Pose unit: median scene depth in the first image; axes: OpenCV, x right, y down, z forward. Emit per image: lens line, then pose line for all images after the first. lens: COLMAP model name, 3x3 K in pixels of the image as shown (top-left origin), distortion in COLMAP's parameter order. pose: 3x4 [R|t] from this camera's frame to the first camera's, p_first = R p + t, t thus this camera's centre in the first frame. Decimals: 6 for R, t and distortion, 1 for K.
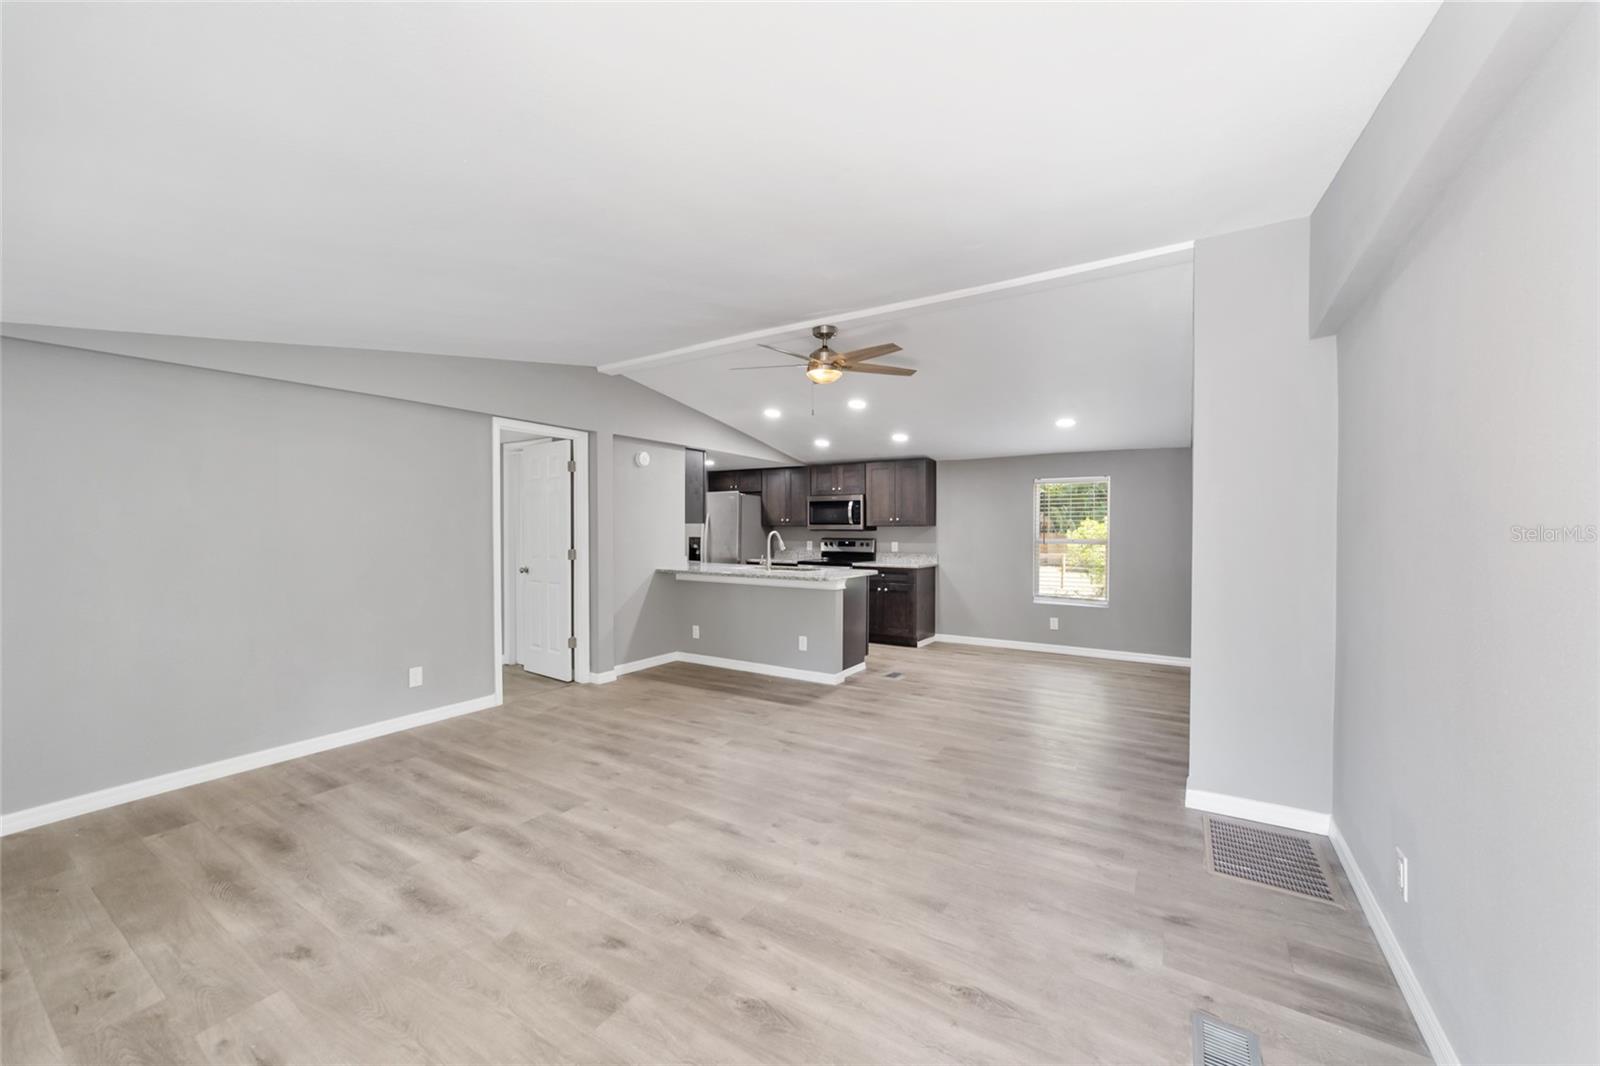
lens RADIAL K [[613.2, 0, 796.5], [0, 613.2, 530.8], [0, 0, 1]] dist [-0.019929, 0.008953]
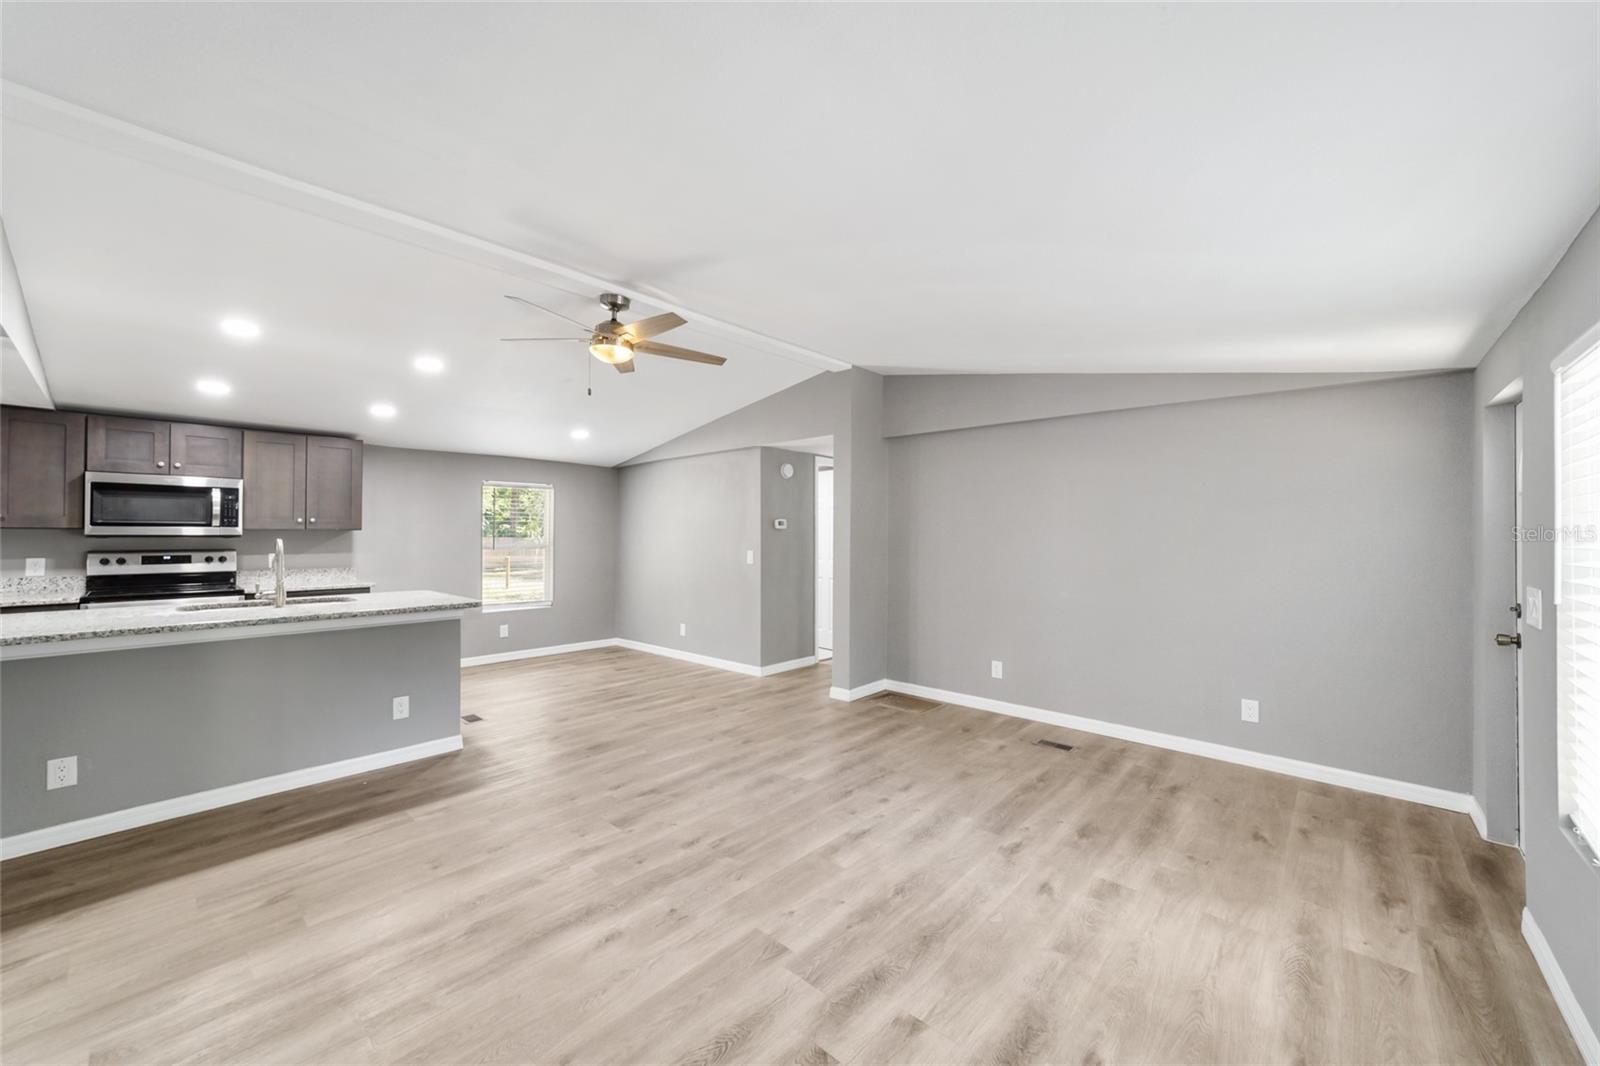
lens RADIAL K [[611.5, 0, 796.3], [0, 611.5, 531.8], [0, 0, 1]] dist [-0.019889, 0.008743]
pose [[0.168466, 0.001811, 0.985706, -0.651270], [0.000707, 0.999998, -0.001958, -0.005895], [-0.985707, 0.001026, 0.168464, 0.539234]]
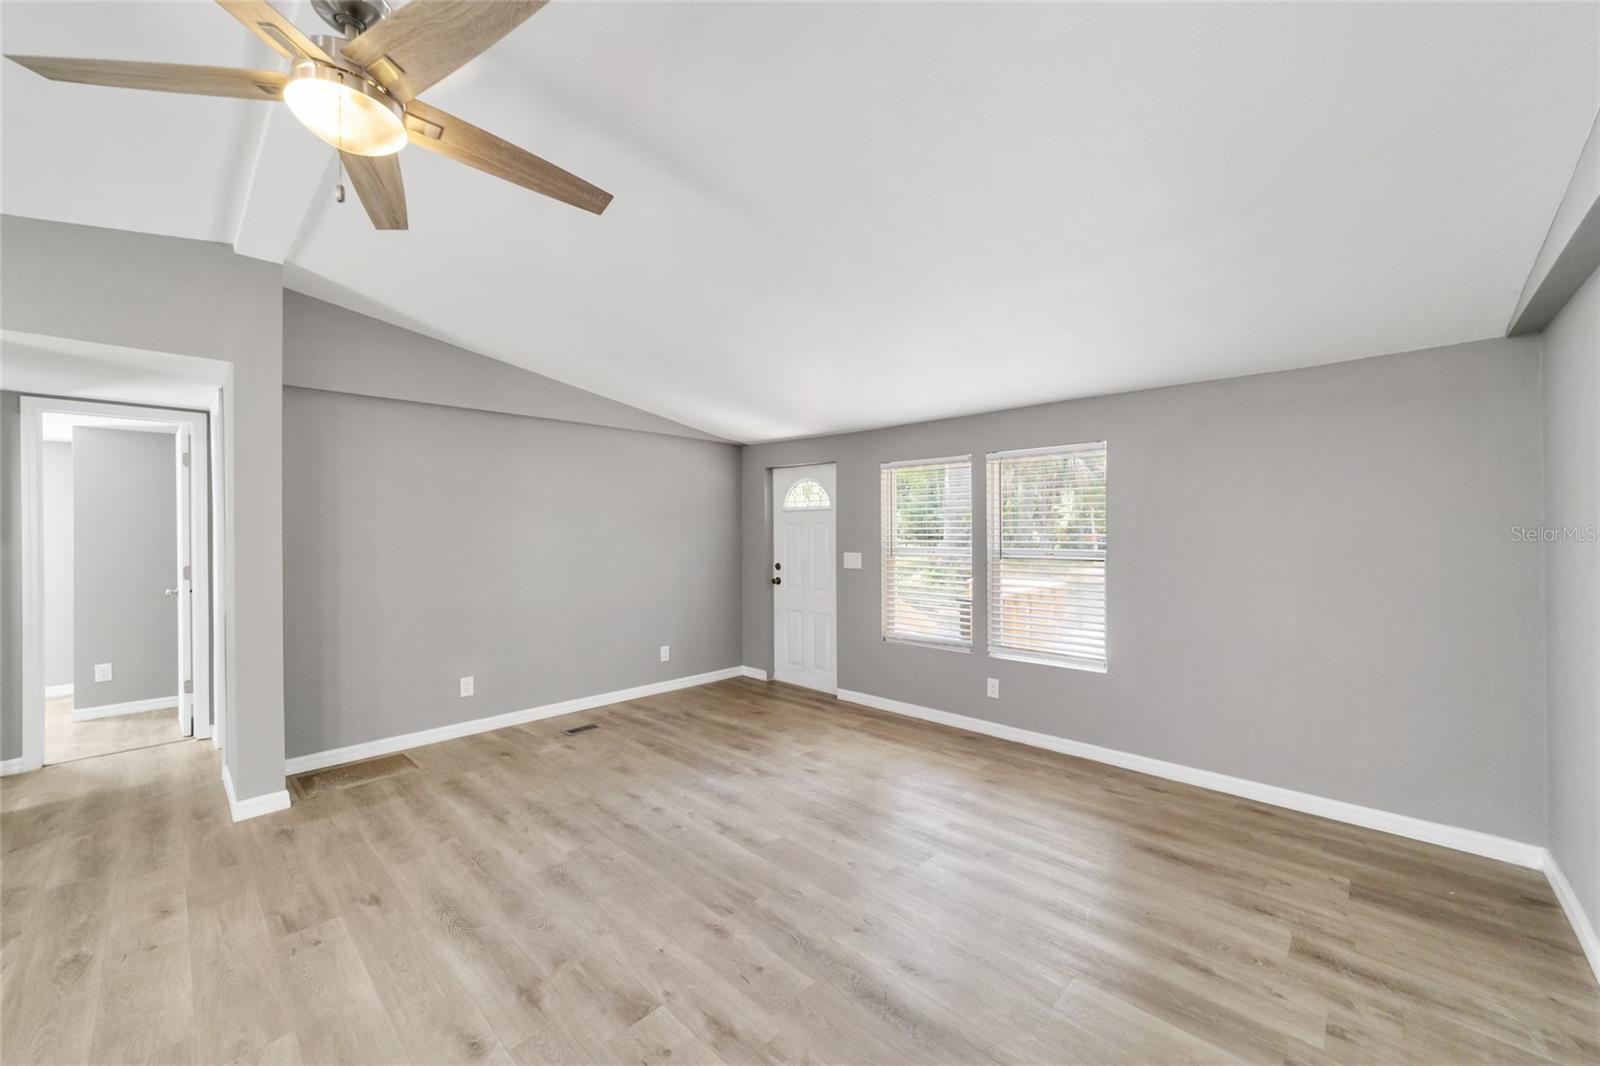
lens RADIAL K [[616.0, 0, 798.1], [0, 616.0, 537.9], [0, 0, 1]] dist [-0.019561, 0.009431]
pose [[-0.981418, -0.000442, 0.191881, -0.251941], [0.003321, 0.999808, 0.019294, -0.012147], [-0.191852, 0.019573, -0.981229, 1.152625]]
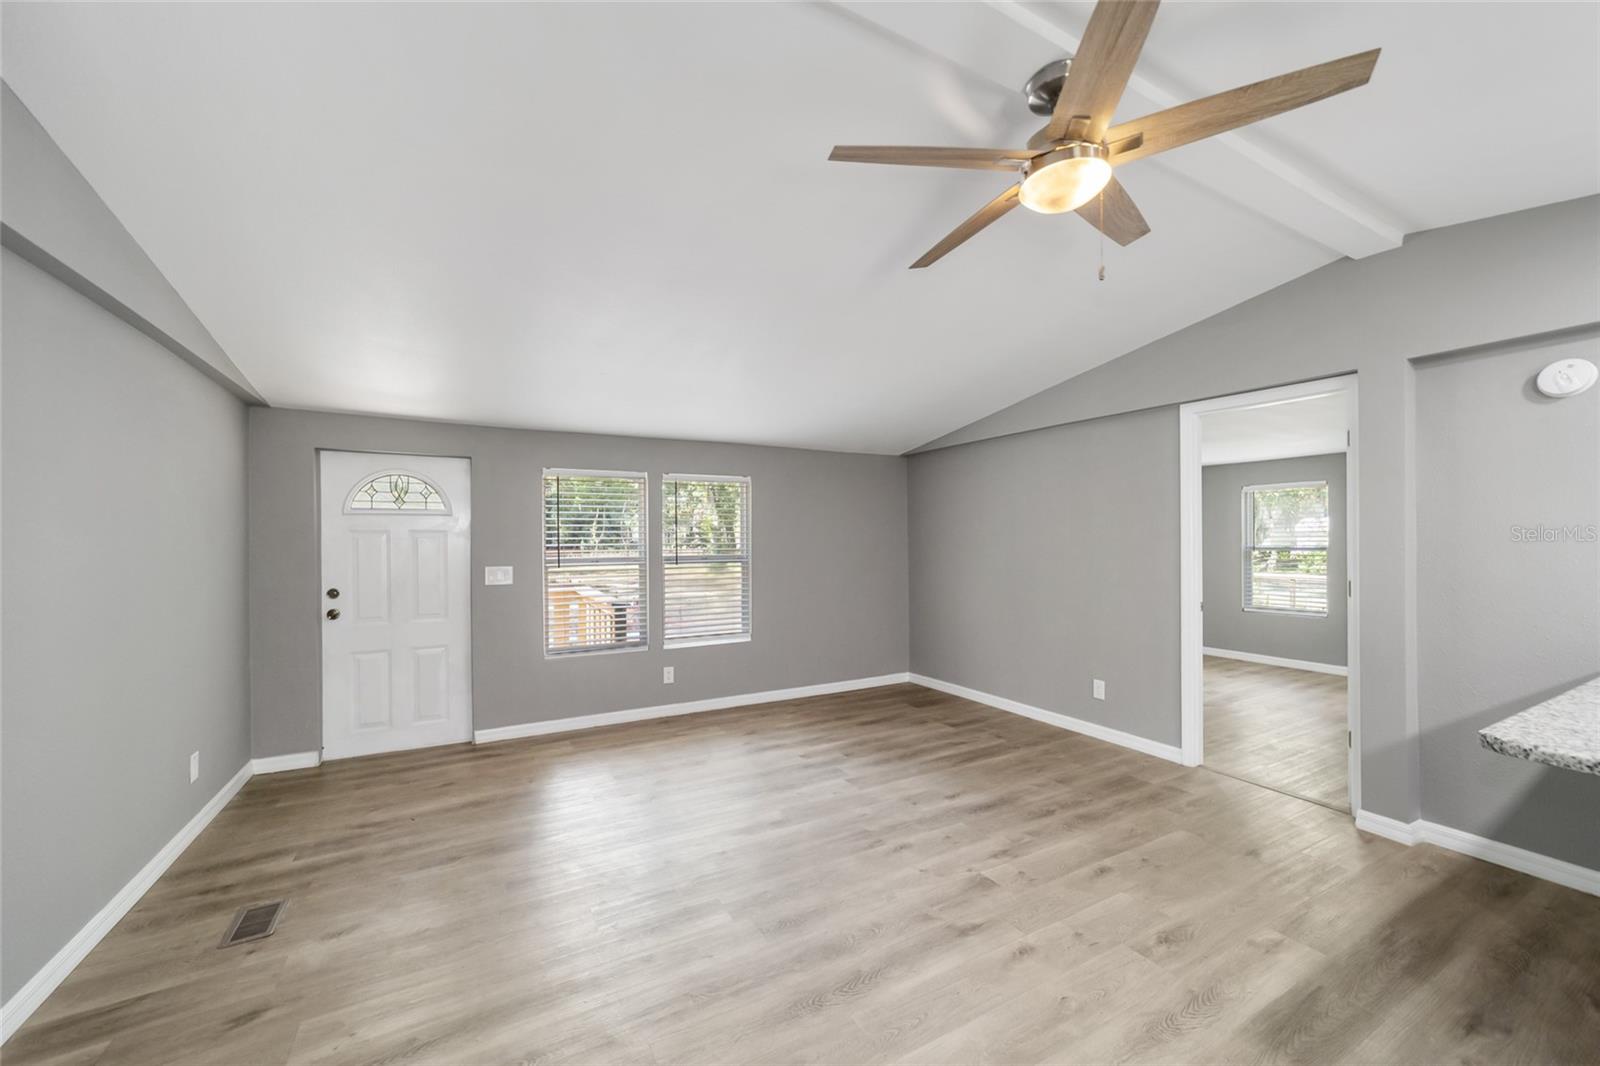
lens RADIAL K [[616.0, 0, 798.1], [0, 616.0, 537.9], [0, 0, 1]] dist [-0.019561, 0.009431]
pose [[-0.476672, -0.000253, -0.879081, 0.447287], [-0.002163, 0.999997, 0.000886, -0.010016], [0.879079, 0.002324, -0.476671, 0.920021]]
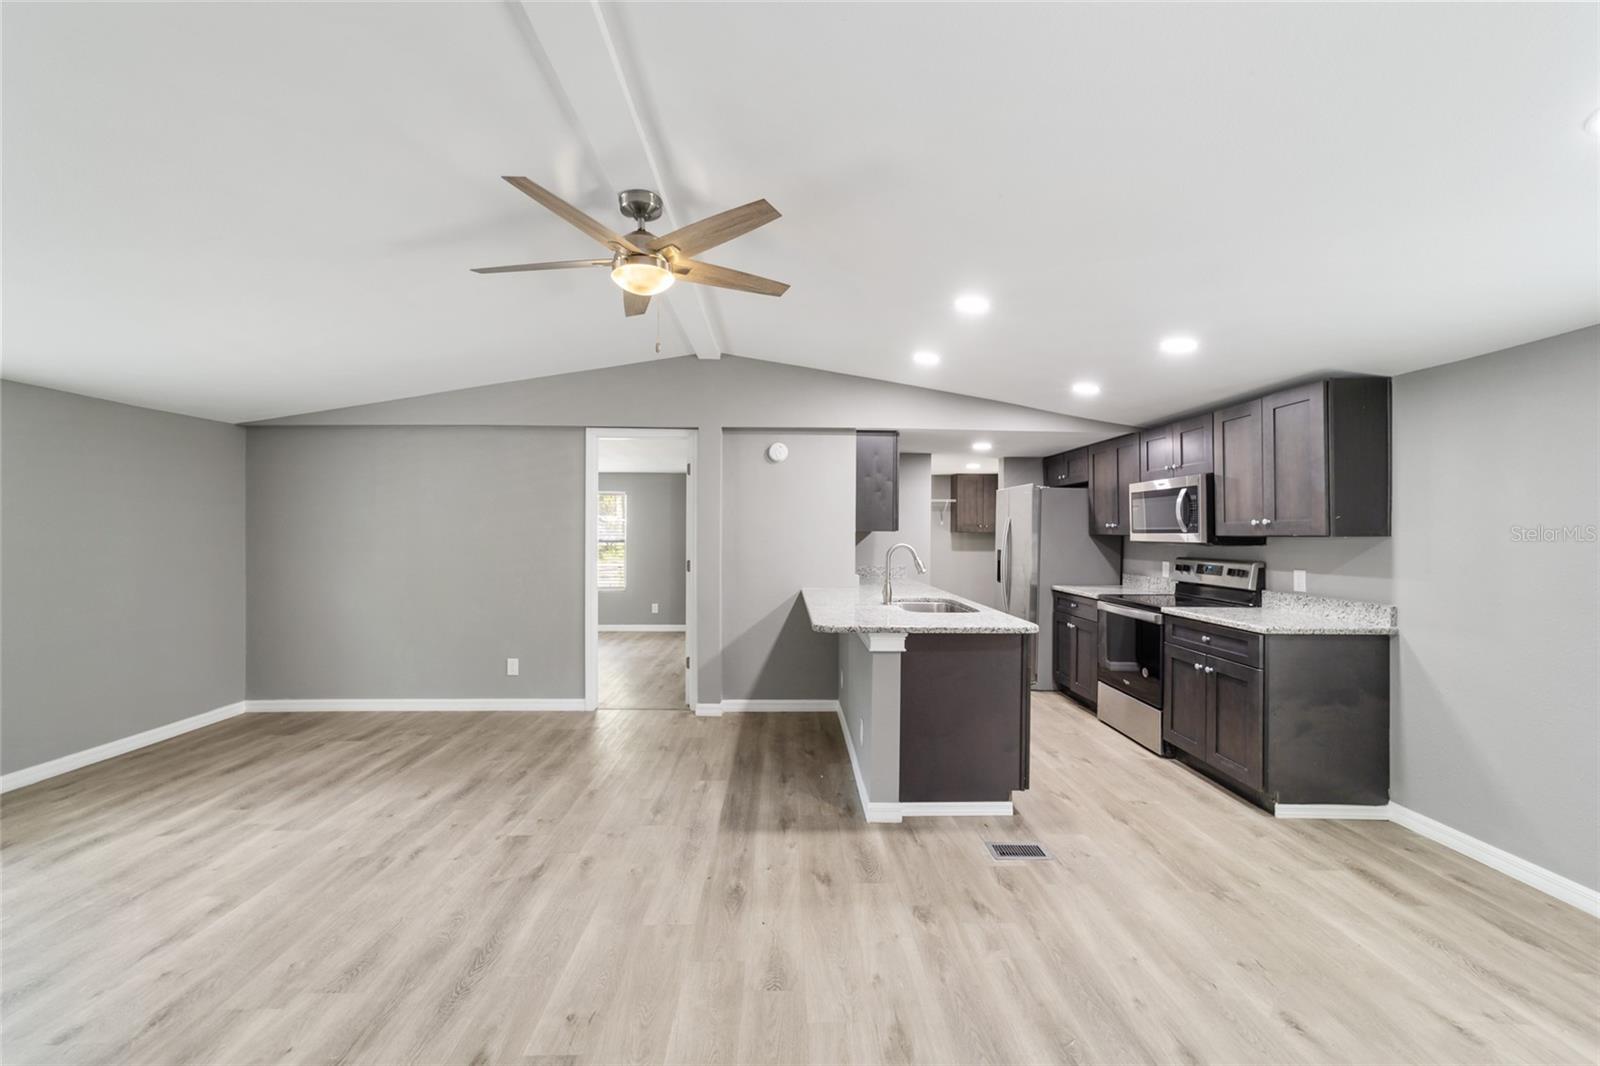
lens RADIAL K [[613.2, 0, 796.5], [0, 613.2, 530.8], [0, 0, 1]] dist [-0.019929, 0.008953]
pose [[0.556522, -0.001999, -0.830830, 0.542779], [-0.008293, 0.999934, -0.007961, -0.008186], [0.830791, 0.011320, 0.556469, 0.706986]]
